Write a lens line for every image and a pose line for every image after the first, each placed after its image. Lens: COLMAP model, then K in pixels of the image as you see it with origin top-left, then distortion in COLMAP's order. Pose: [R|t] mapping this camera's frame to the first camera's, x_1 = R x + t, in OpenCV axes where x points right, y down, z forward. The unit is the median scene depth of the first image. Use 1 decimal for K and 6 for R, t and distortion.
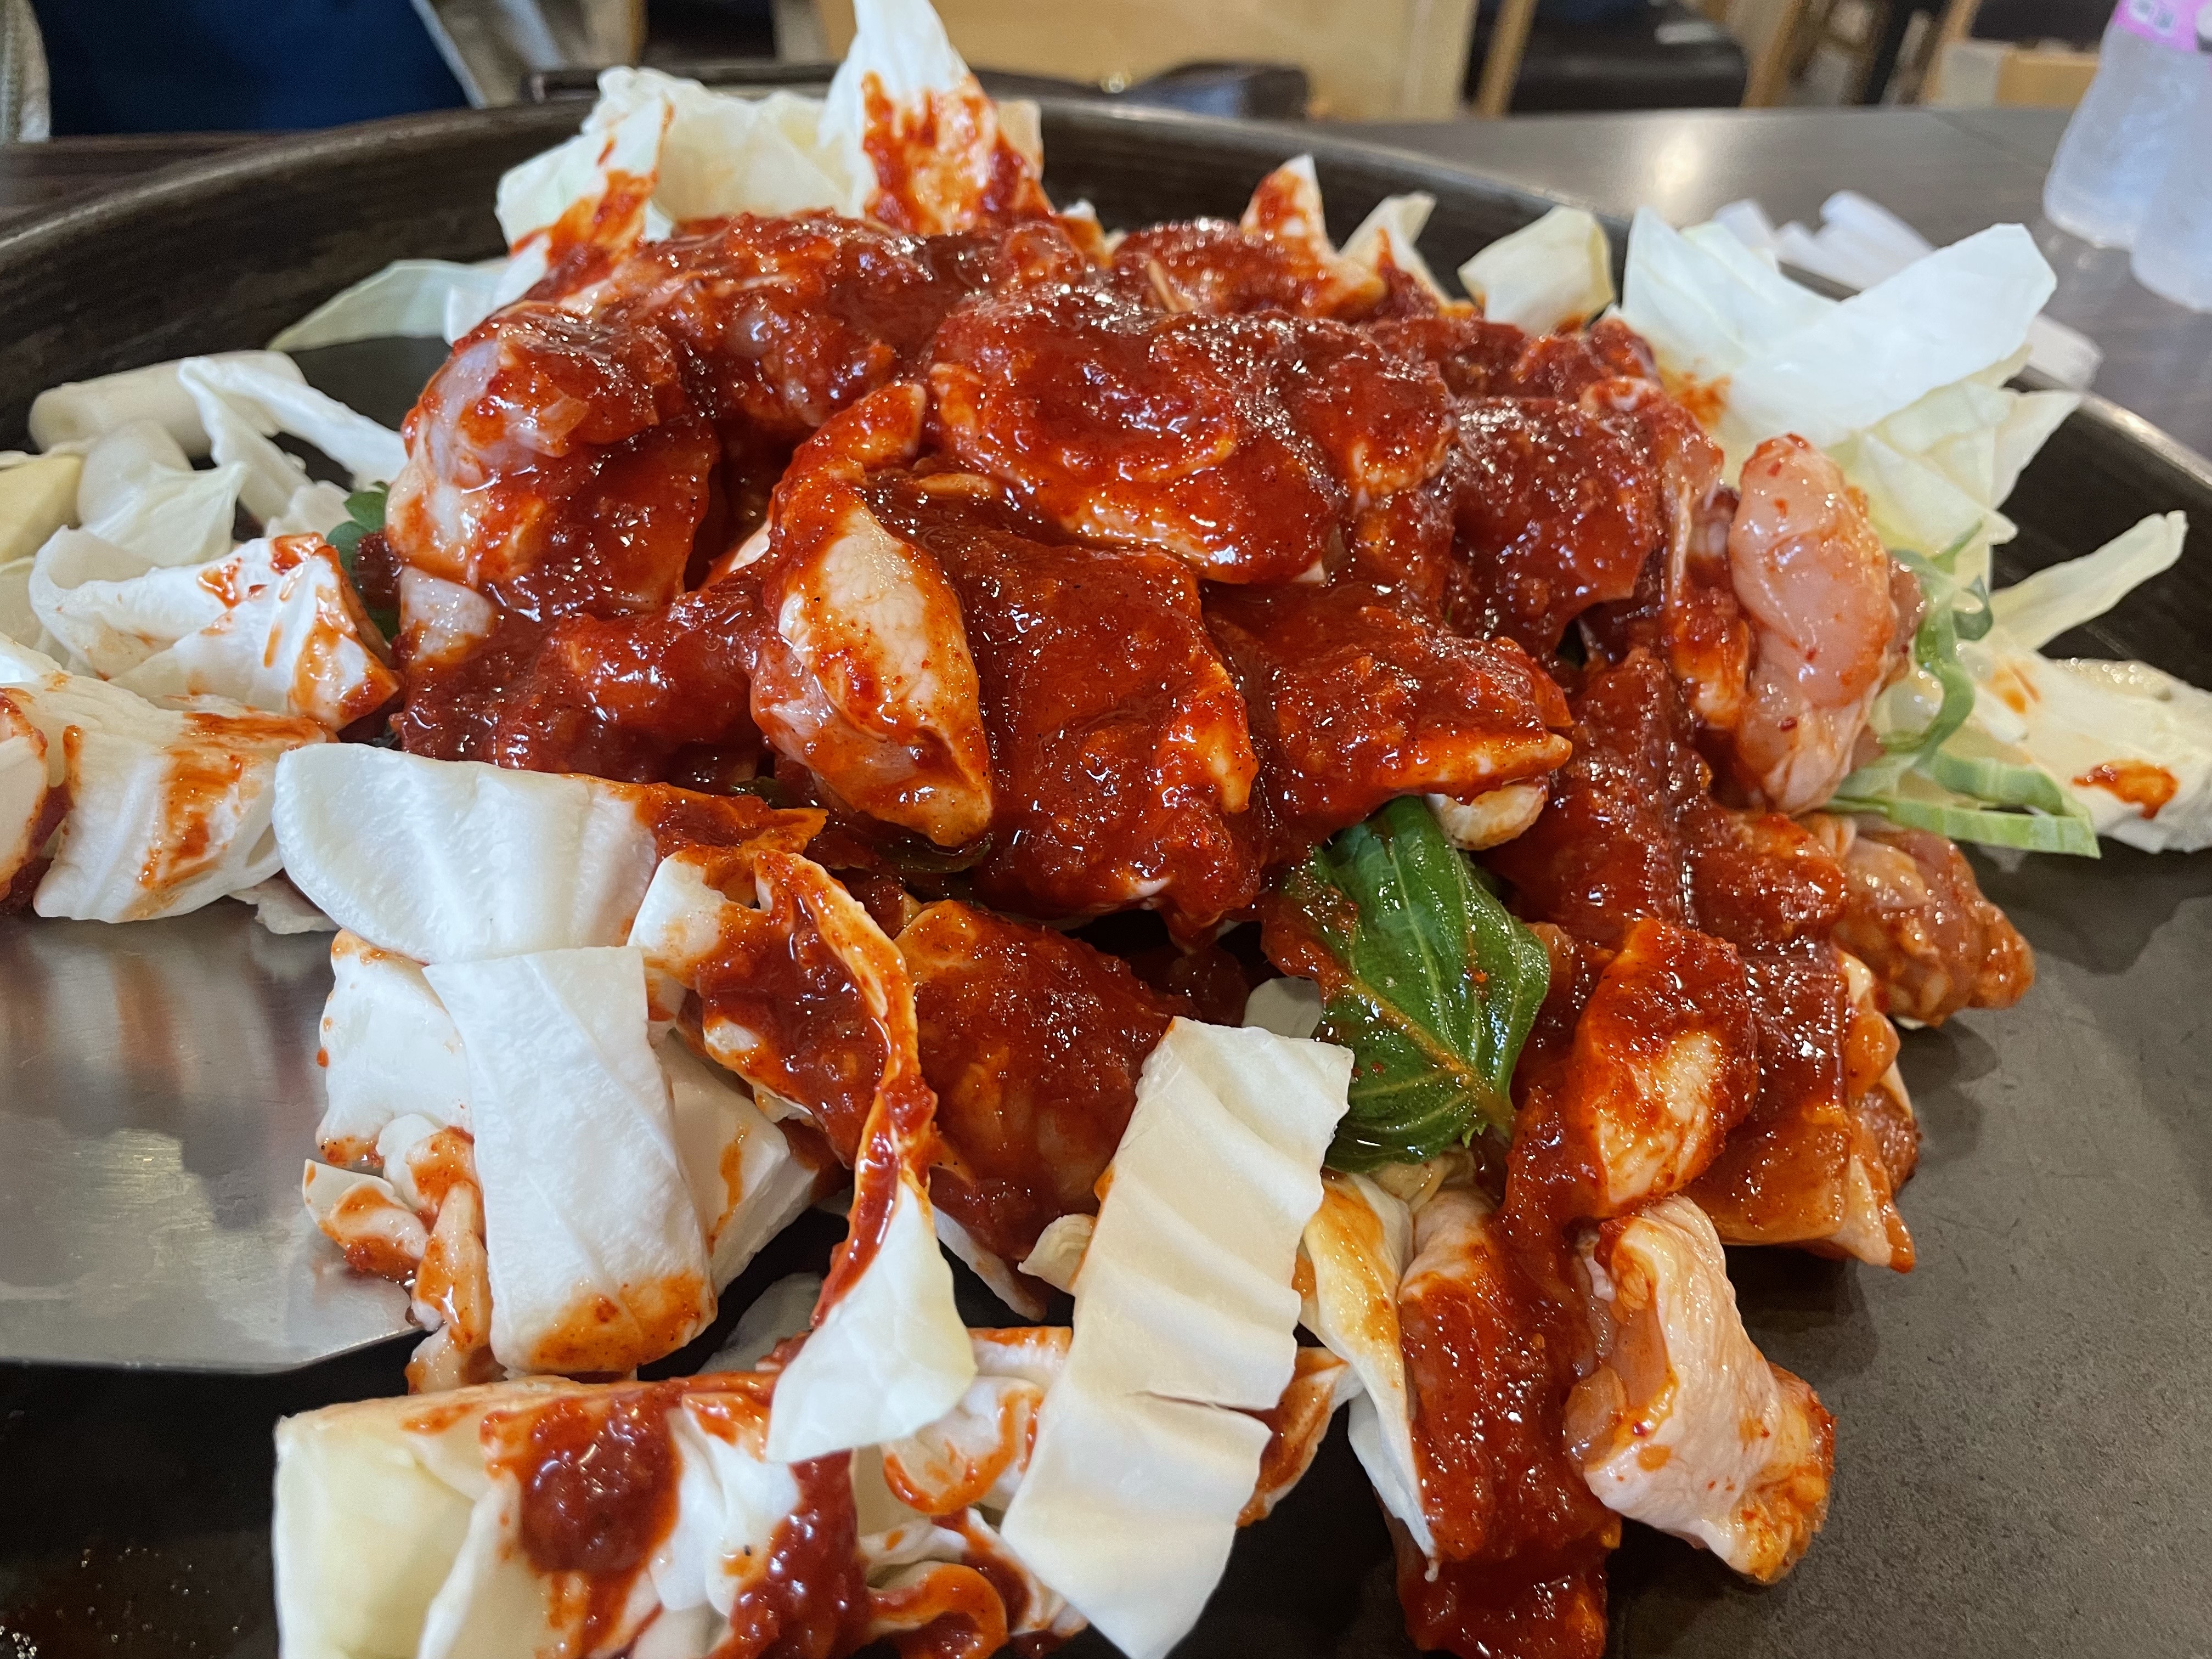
lens RADIAL K [[1695.5, 0, 1106.0], [0, 1695.5, 829.5], [0, 0, 1]] dist [0.016218, -0.025035]
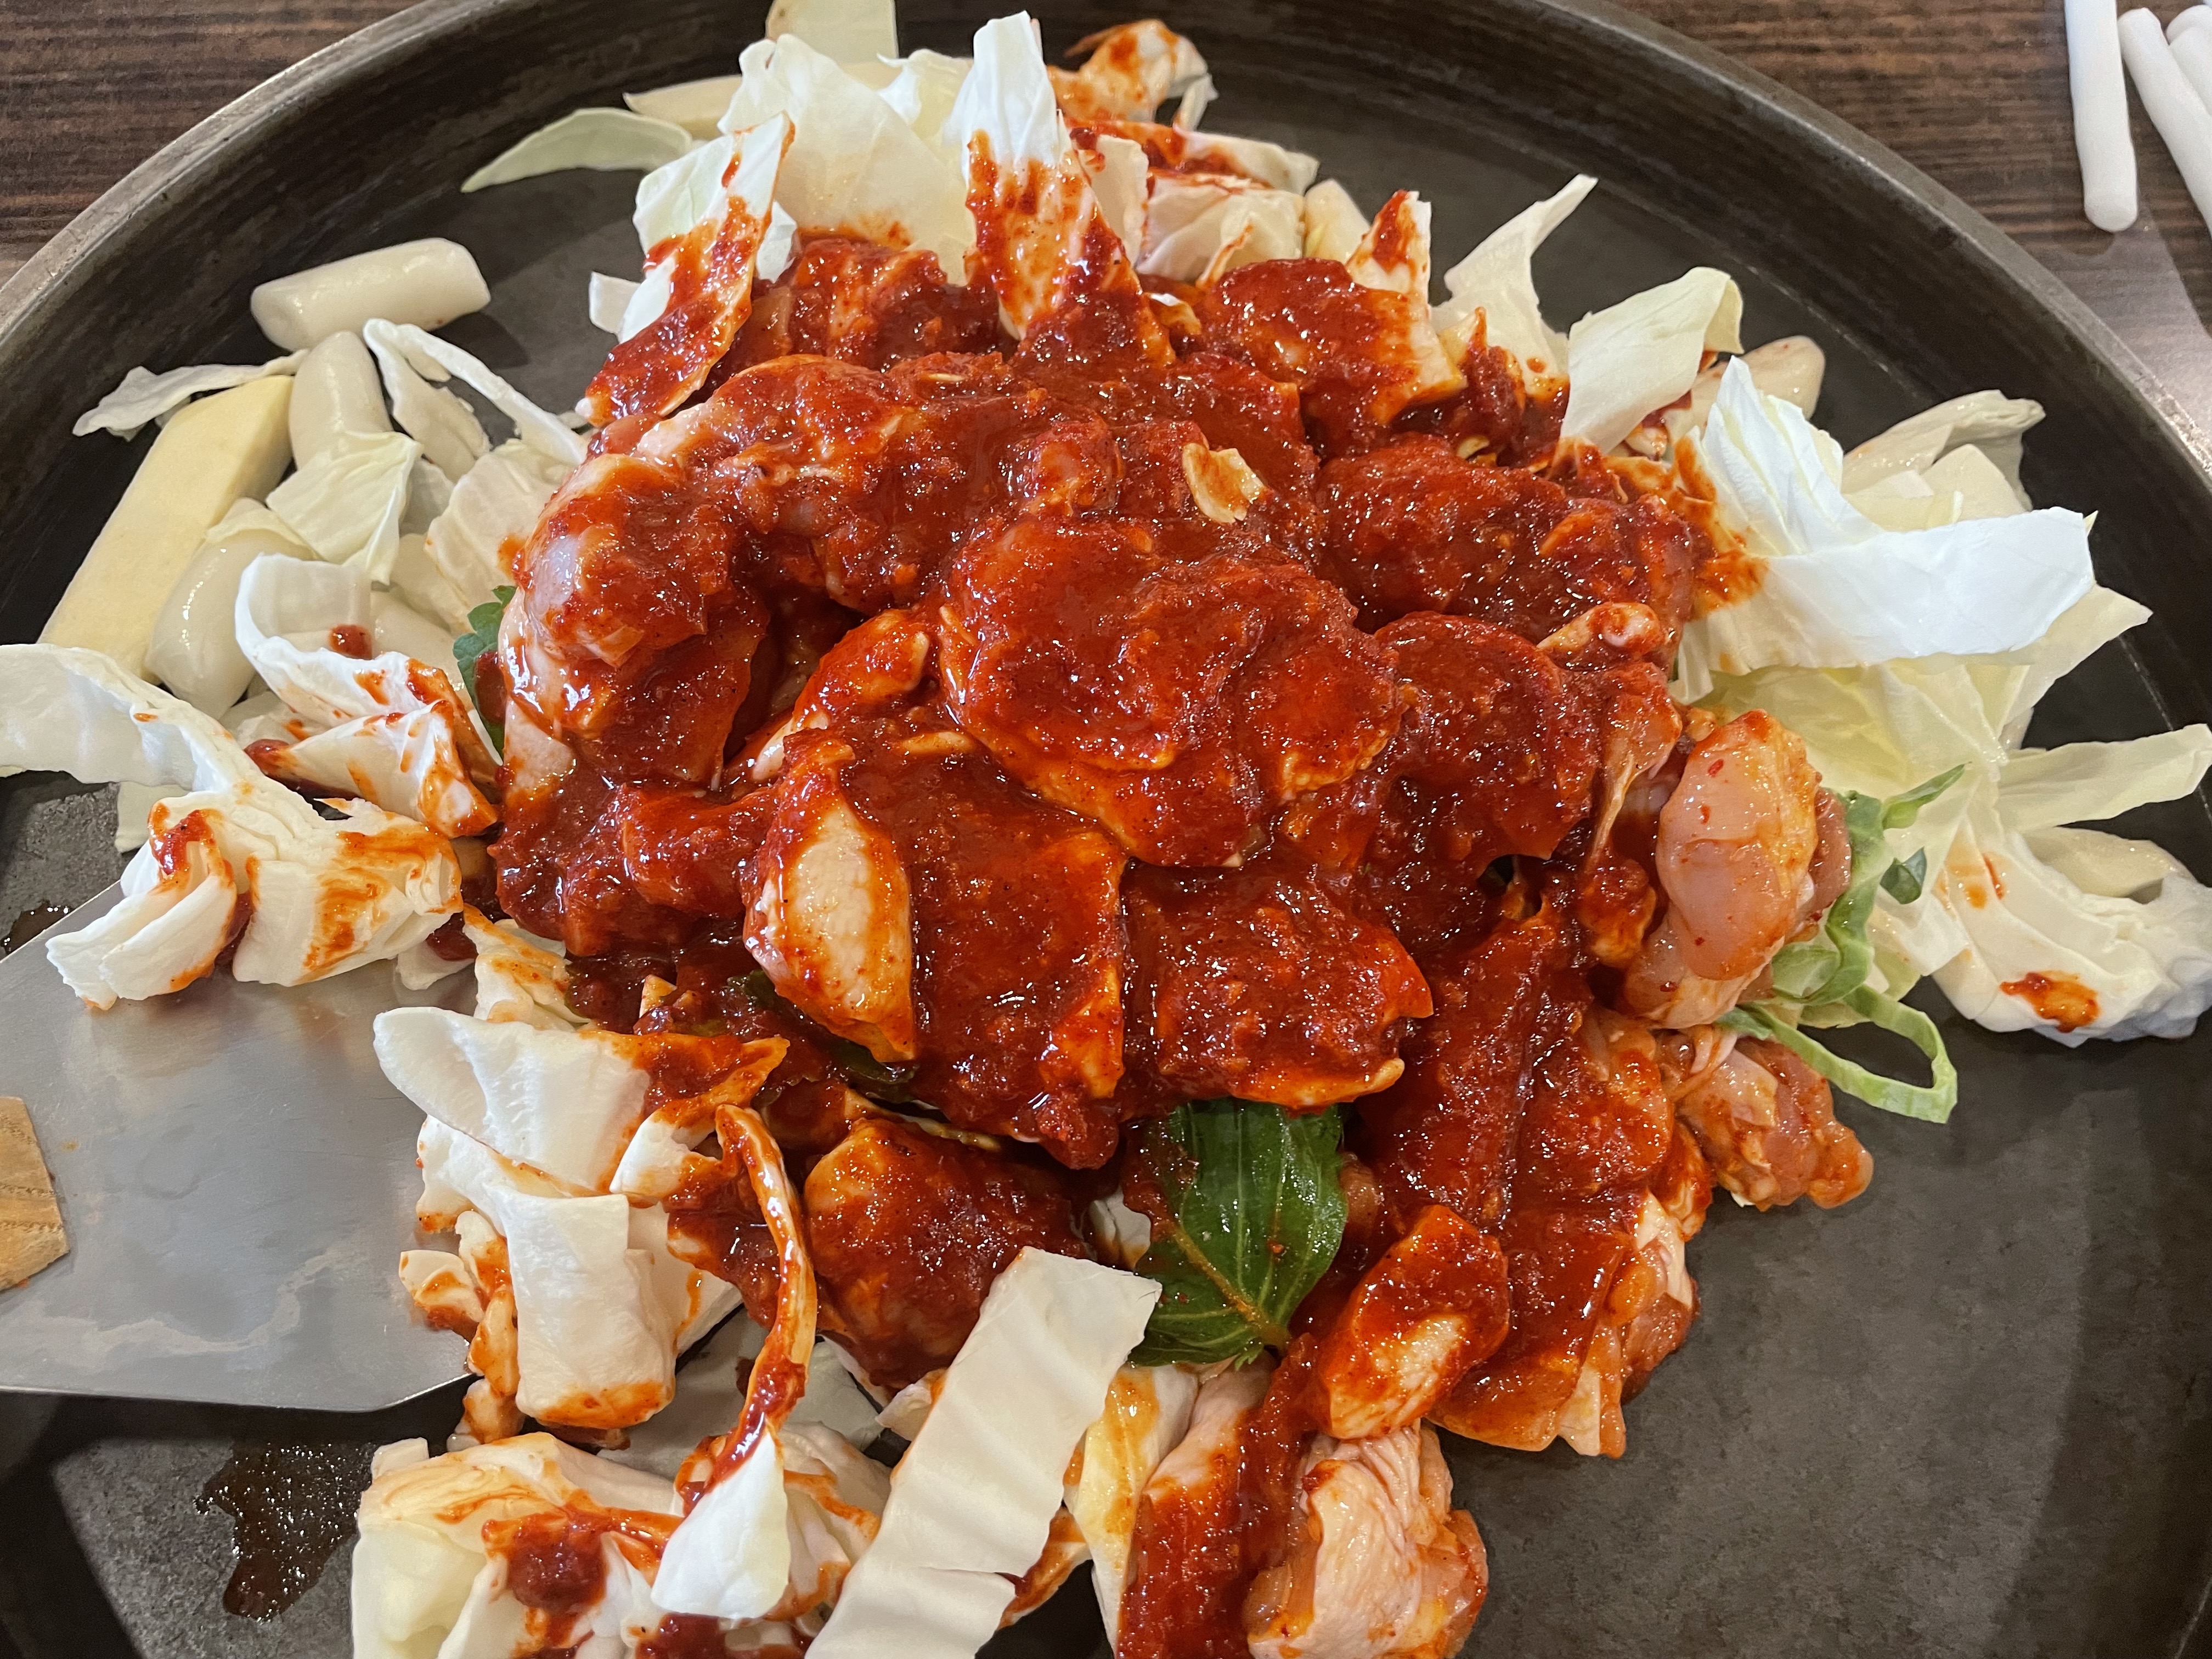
lens RADIAL K [[1674.3, 0, 1118.7], [0, 1674.3, 774.3], [0, 0, 1]] dist [0.087306, -0.124365]
pose [[0.975464, 0.175200, -0.133326, 0.205925], [-0.116621, 0.924834, 0.362052, -0.663482], [0.186736, -0.337620, 0.922574, -0.060789]]
